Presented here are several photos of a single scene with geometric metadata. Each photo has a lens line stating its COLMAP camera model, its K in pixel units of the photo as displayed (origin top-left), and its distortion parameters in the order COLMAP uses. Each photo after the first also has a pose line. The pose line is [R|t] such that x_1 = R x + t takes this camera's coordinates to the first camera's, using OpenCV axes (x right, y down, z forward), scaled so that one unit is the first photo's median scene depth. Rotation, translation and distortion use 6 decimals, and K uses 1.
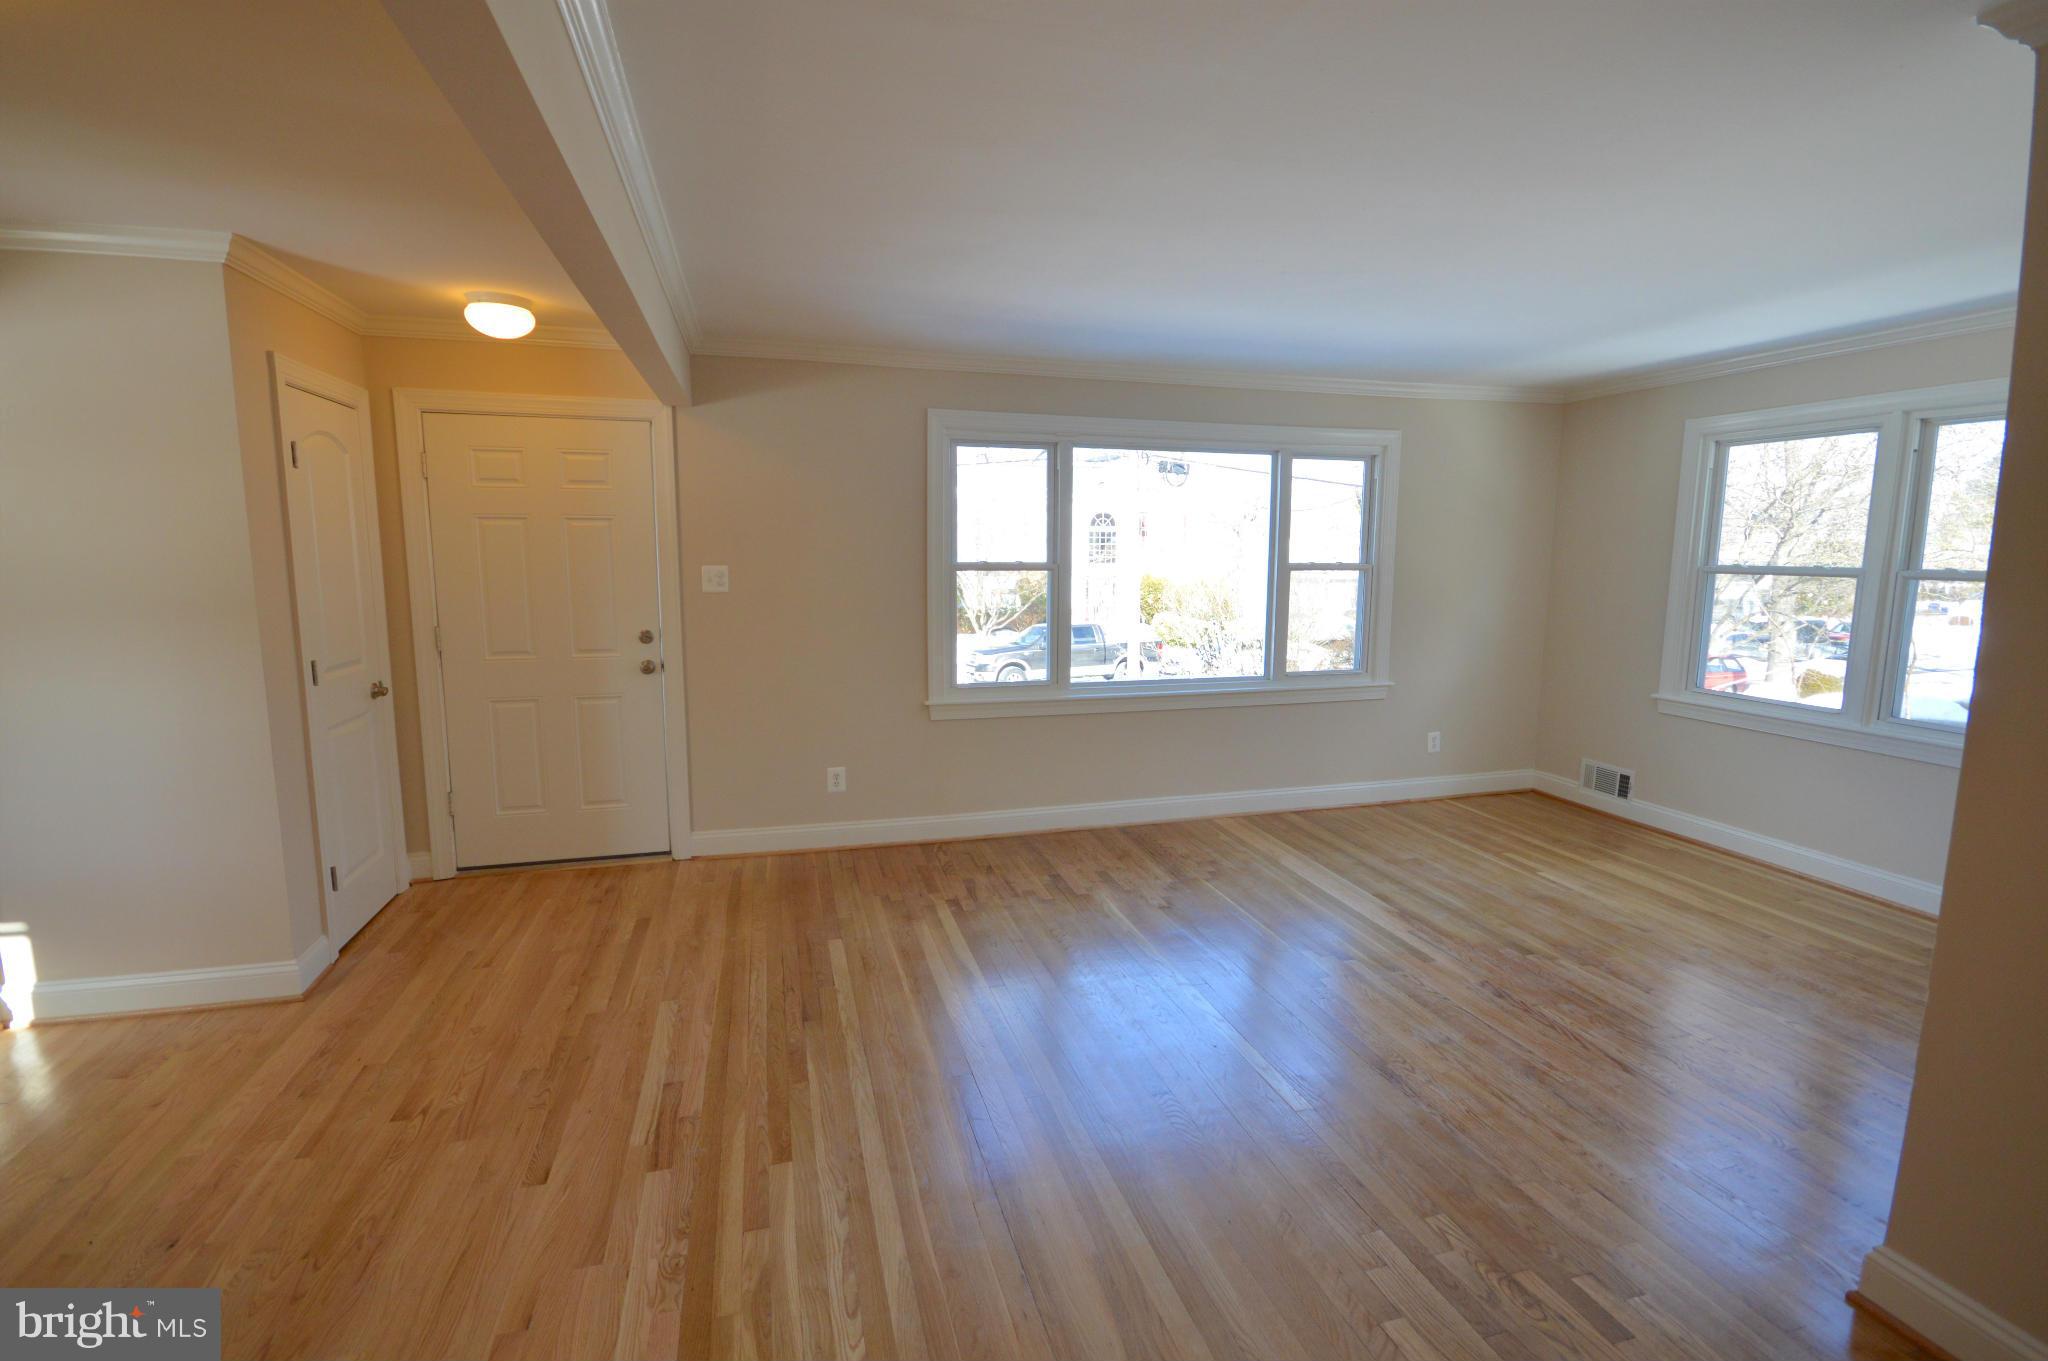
lens RADIAL K [[912.1, 0, 1013.1], [0, 912.1, 674.6], [0, 0, 1]] dist [-0.002247, -0.000373]
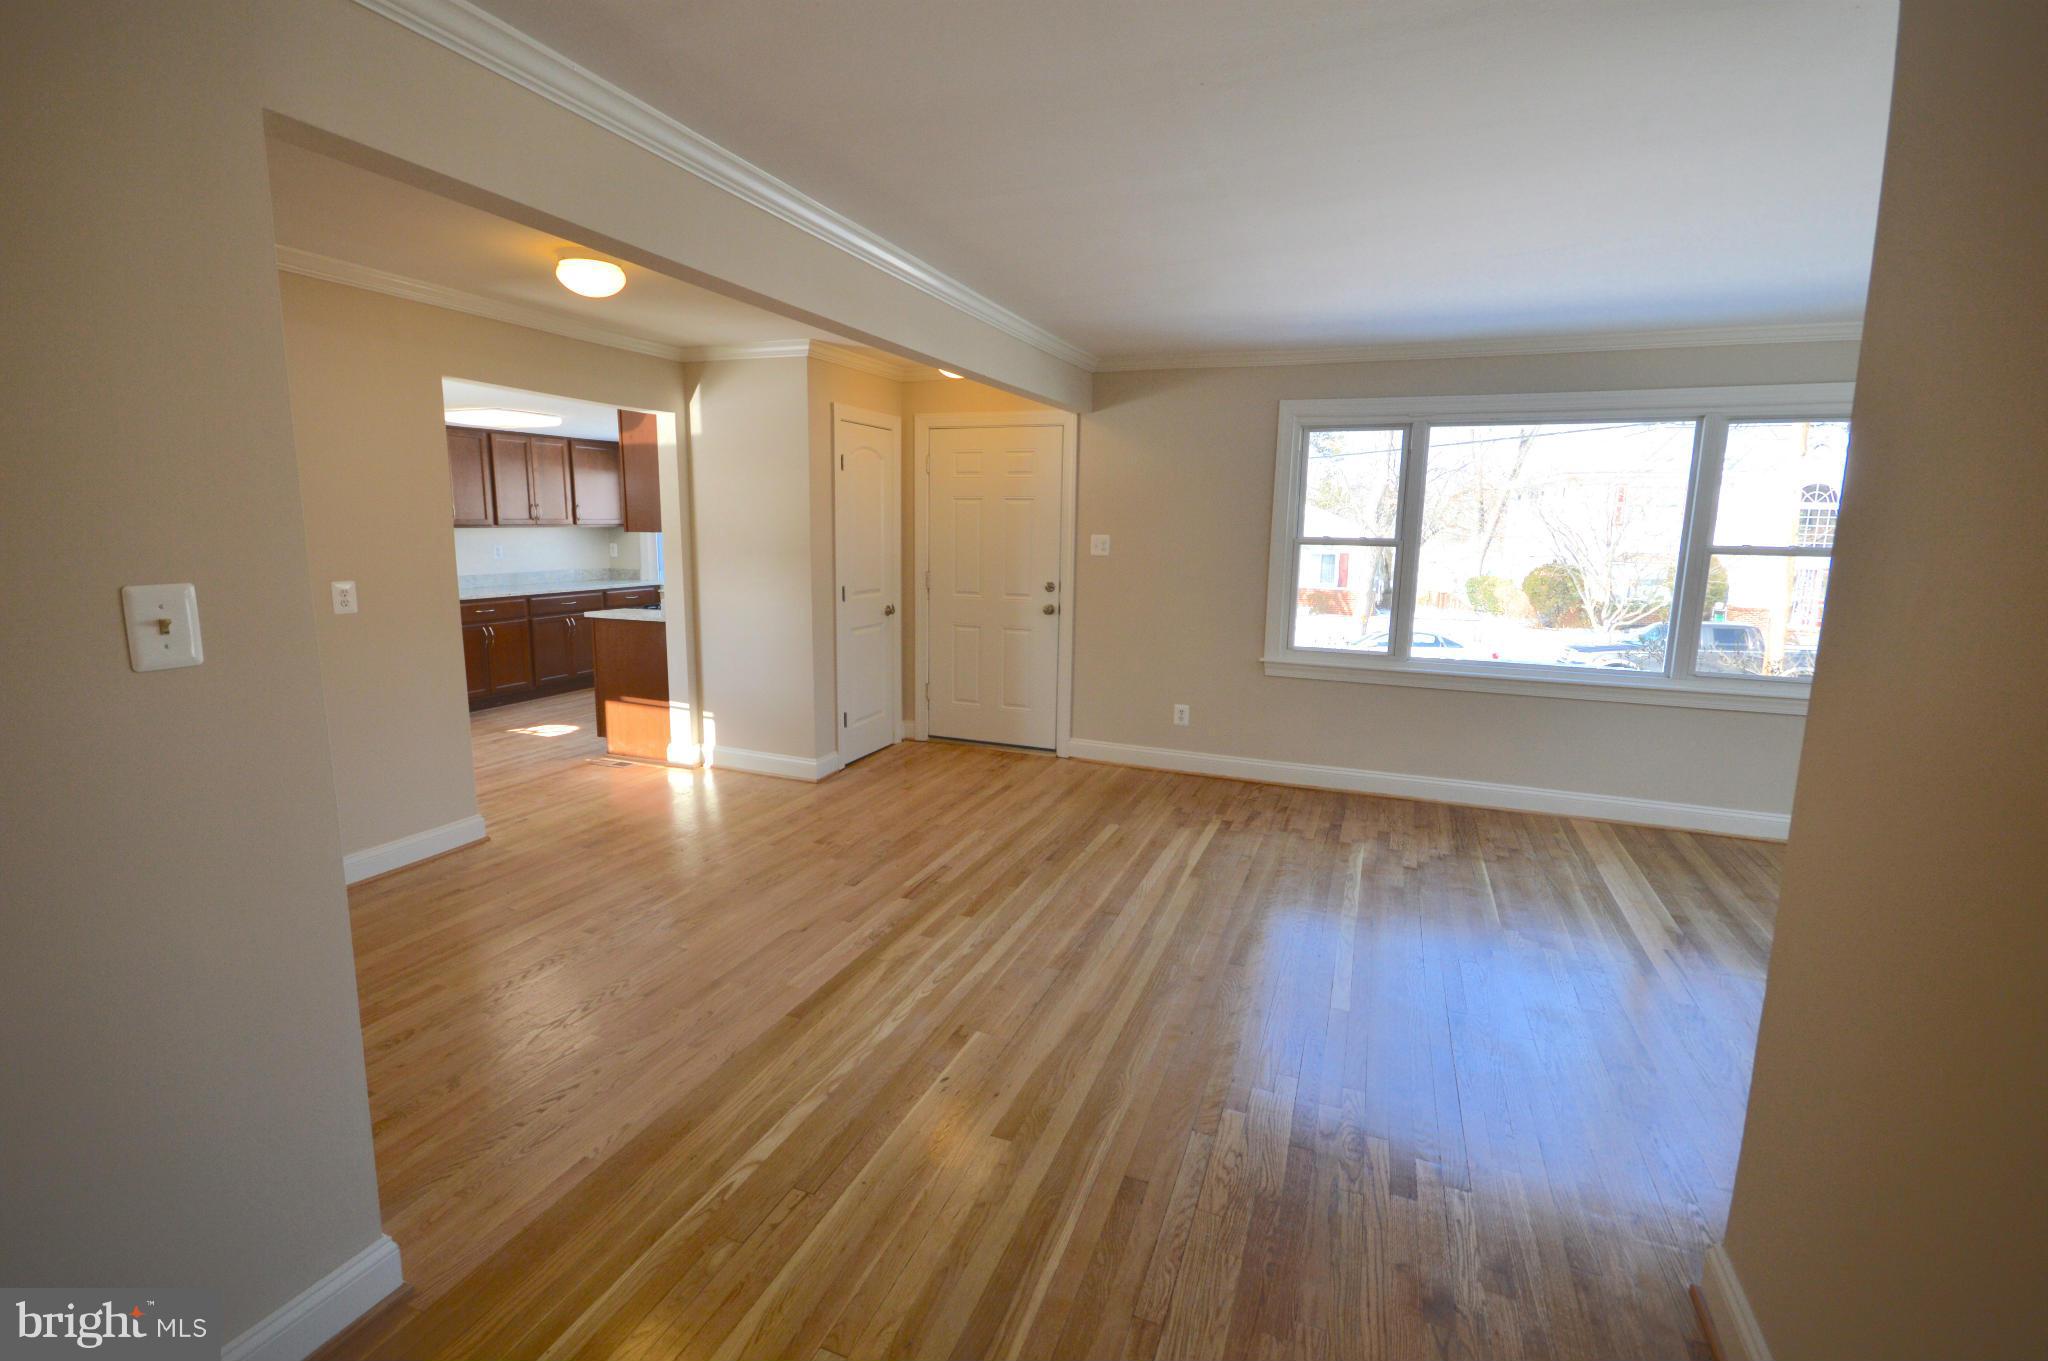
lens RADIAL K [[912.1, 0, 1013.1], [0, 912.1, 674.6], [0, 0, 1]] dist [-0.002247, -0.000373]
pose [[0.793557, 0.109636, -0.598538, 0.391505], [-0.094825, 0.993899, 0.056334, 0.016927], [0.601062, 0.012052, 0.799112, -0.113247]]
